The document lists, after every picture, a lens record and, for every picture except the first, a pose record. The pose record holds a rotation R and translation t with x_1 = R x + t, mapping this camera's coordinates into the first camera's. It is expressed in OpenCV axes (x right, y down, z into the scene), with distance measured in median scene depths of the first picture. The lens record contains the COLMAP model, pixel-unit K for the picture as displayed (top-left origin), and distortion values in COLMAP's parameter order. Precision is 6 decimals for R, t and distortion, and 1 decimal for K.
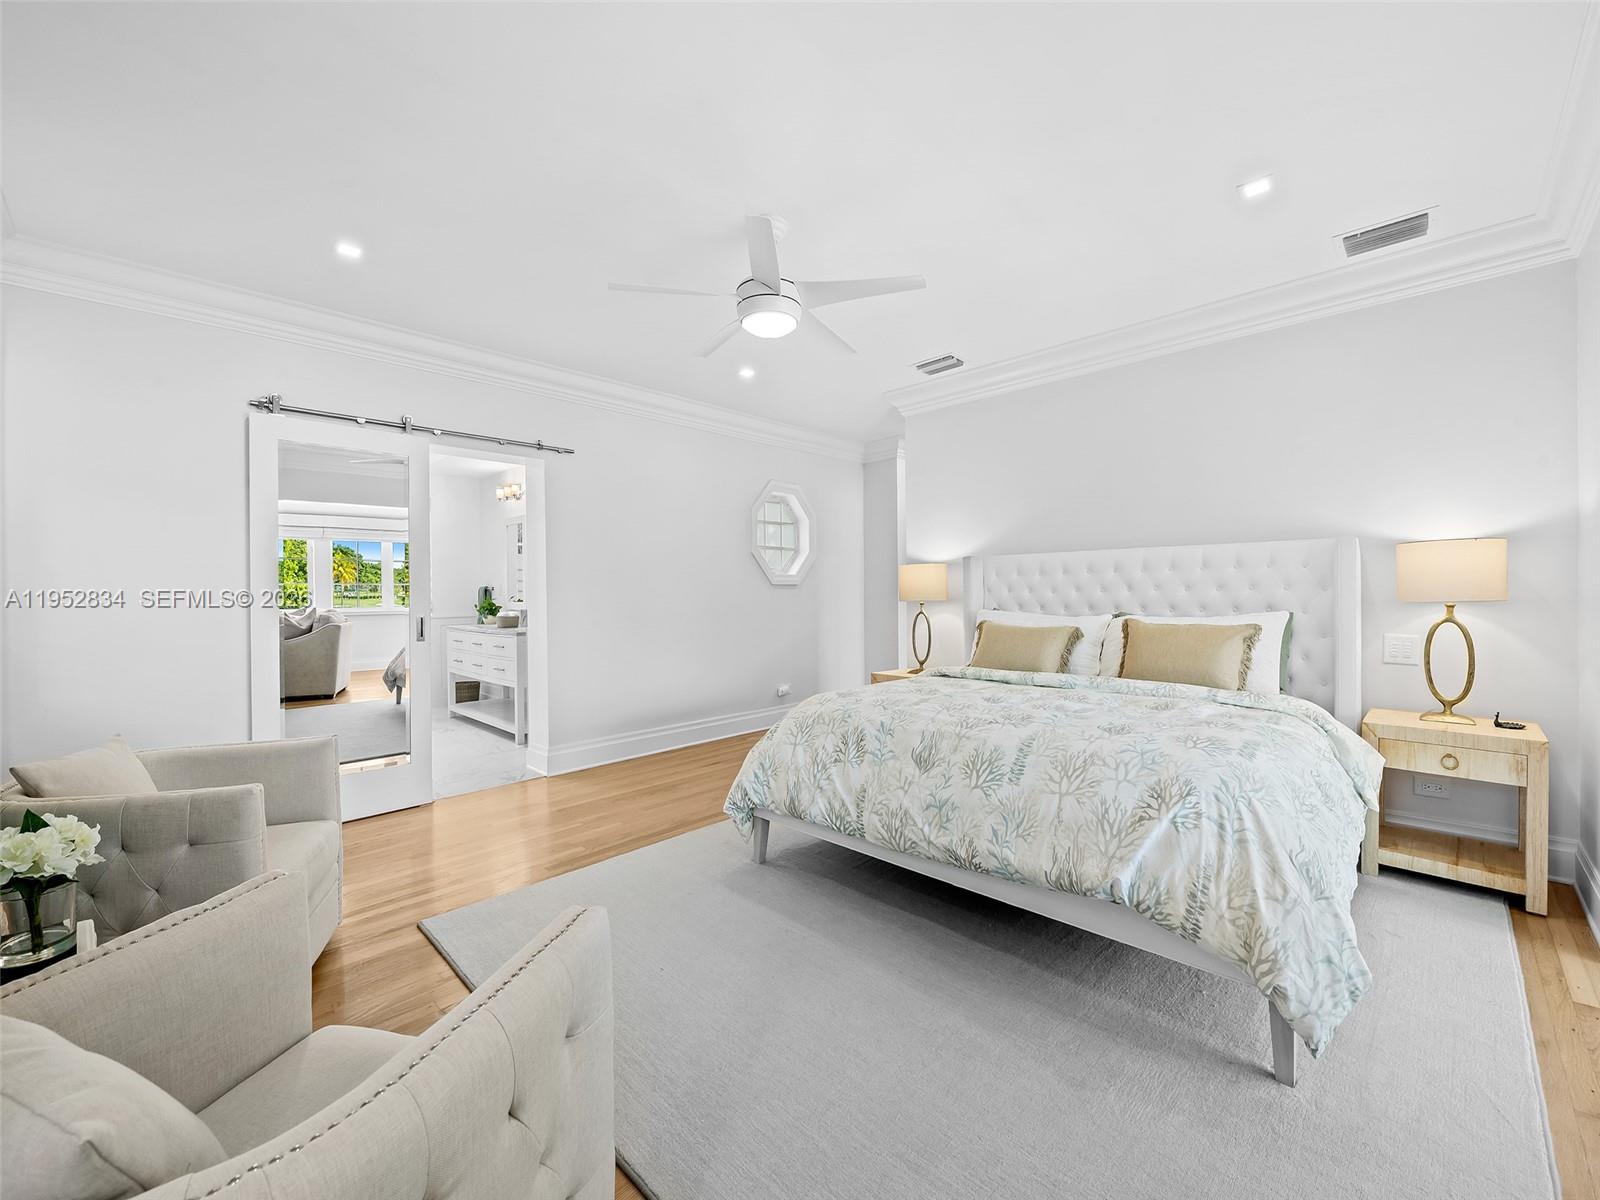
lens RADIAL K [[656.8, 0, 800.1], [0, 656.8, 599.5], [0, 0, 1]] dist [-0.002832, -0.000773]
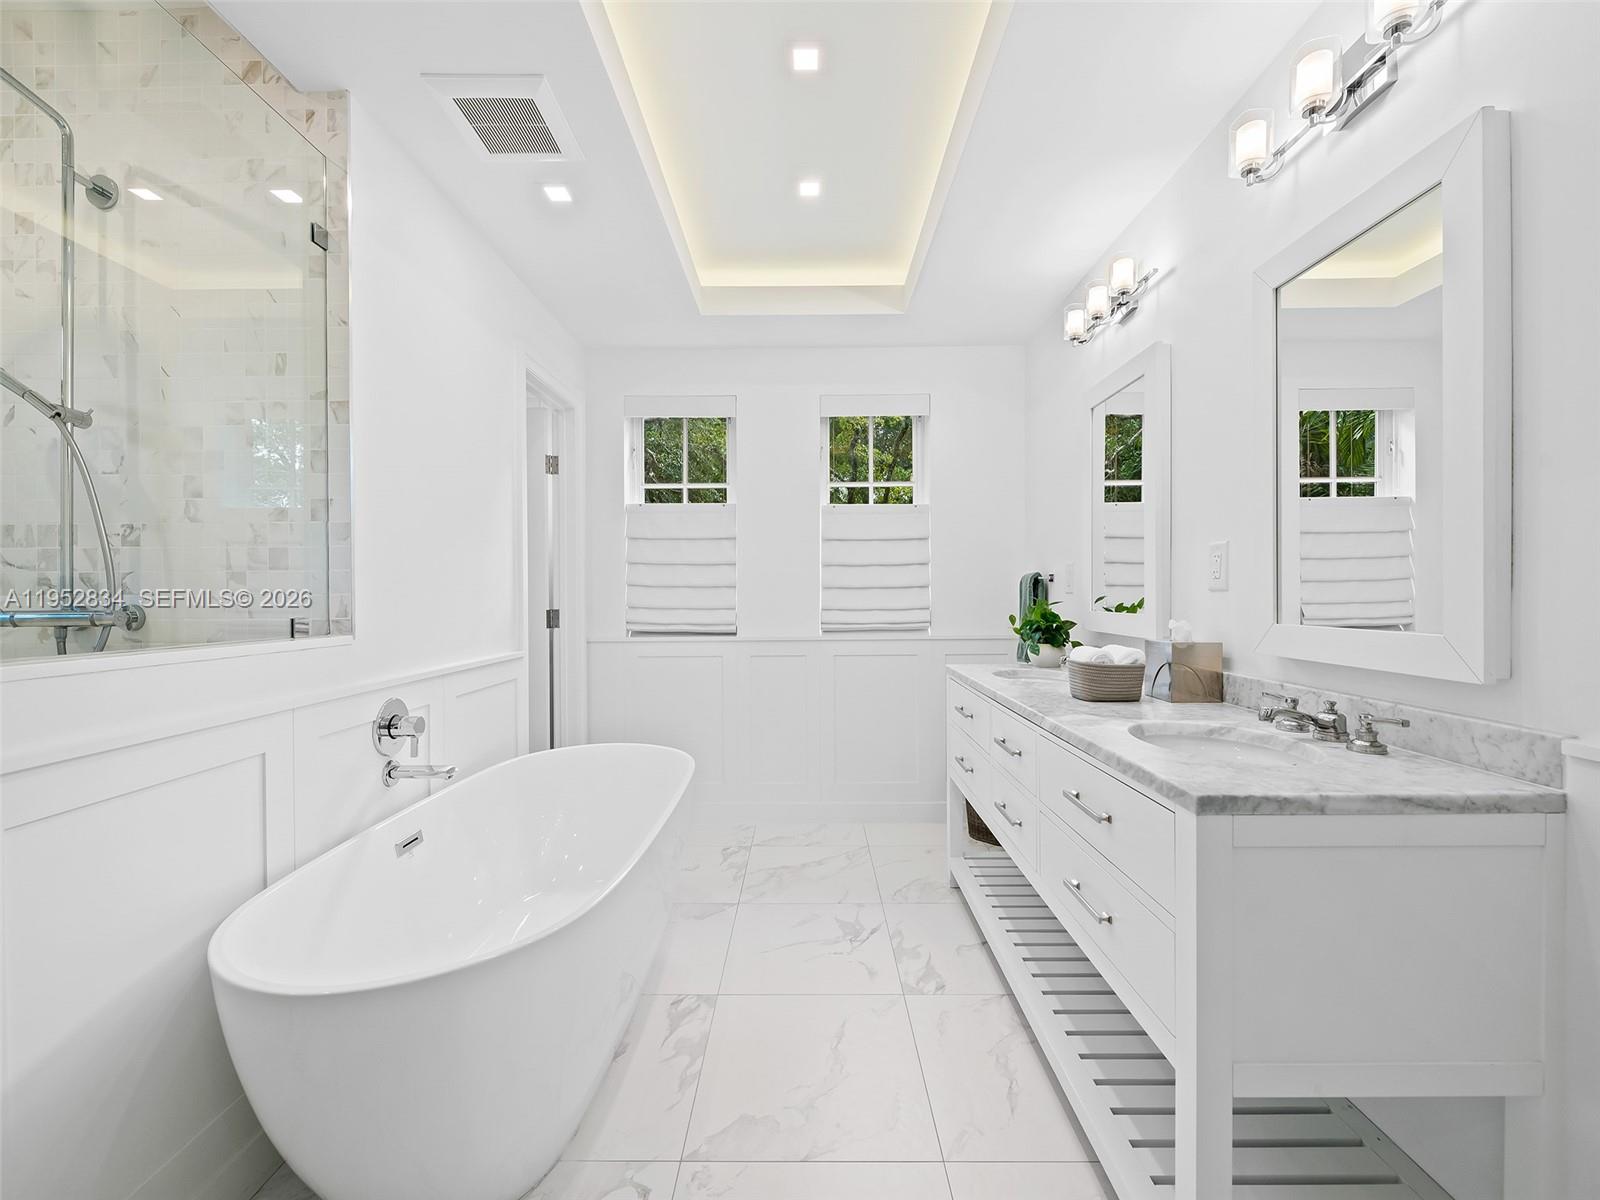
lens RADIAL K [[636.2, 0, 802.1], [0, 636.2, 596.7], [0, 0, 1]] dist [0.000427, -0.001733]
pose [[0.699994, 0.007707, -0.714107, -0.295542], [-0.009040, 0.999957, 0.001931, -0.003880], [0.714091, 0.005104, 0.700034, 0.613889]]
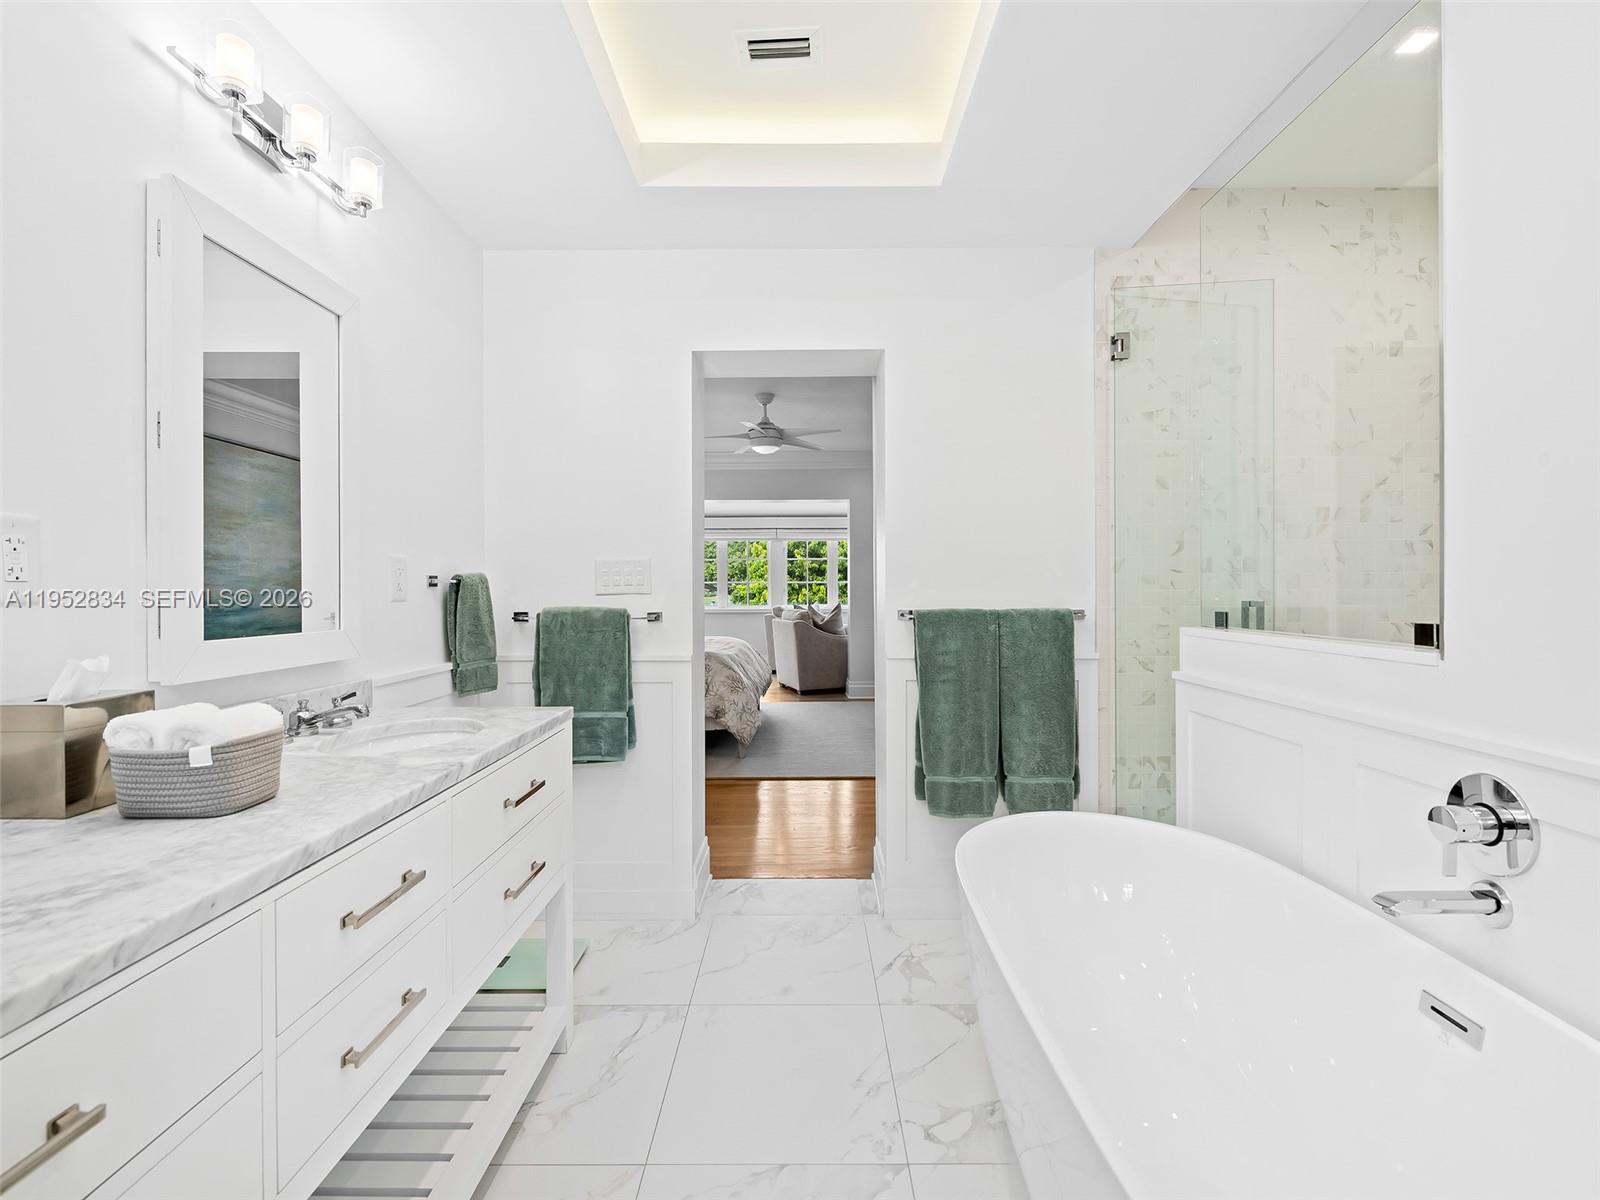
lens RADIAL K [[737.2, 0, 791.4], [0, 737.2, 594.5], [0, 0, 1]] dist [0.000492, 0.000016]
pose [[-0.712666, 0.009057, 0.701445, -0.571996], [0.018283, 0.999817, 0.005666, -0.006466], [-0.701265, 0.016862, -0.712701, 0.886143]]
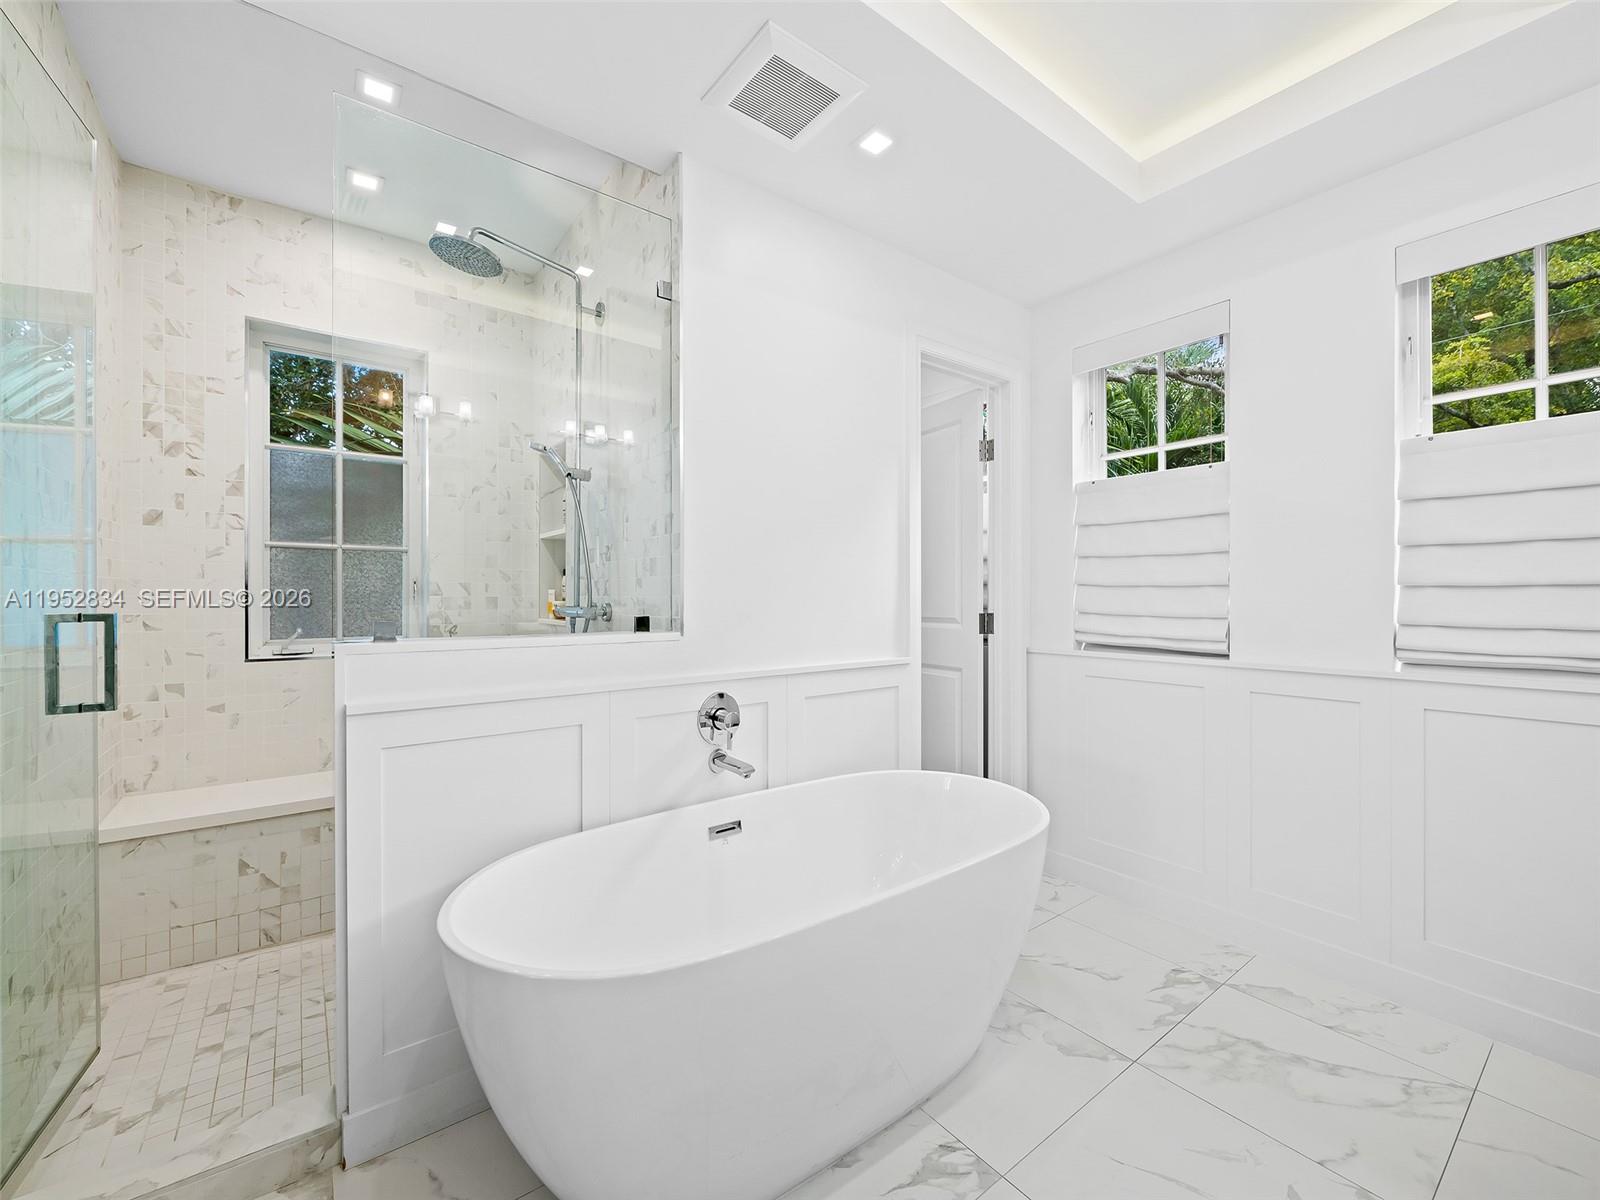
lens RADIAL K [[656.8, 0, 795.8], [0, 656.8, 596.0], [0, 0, 1]] dist [-0.002832, -0.000773]
pose [[-0.144179, 0.006450, -0.989531, -0.313427], [-0.008792, 0.999931, 0.007799, -0.005199], [0.989512, 0.009825, -0.144113, 0.736955]]
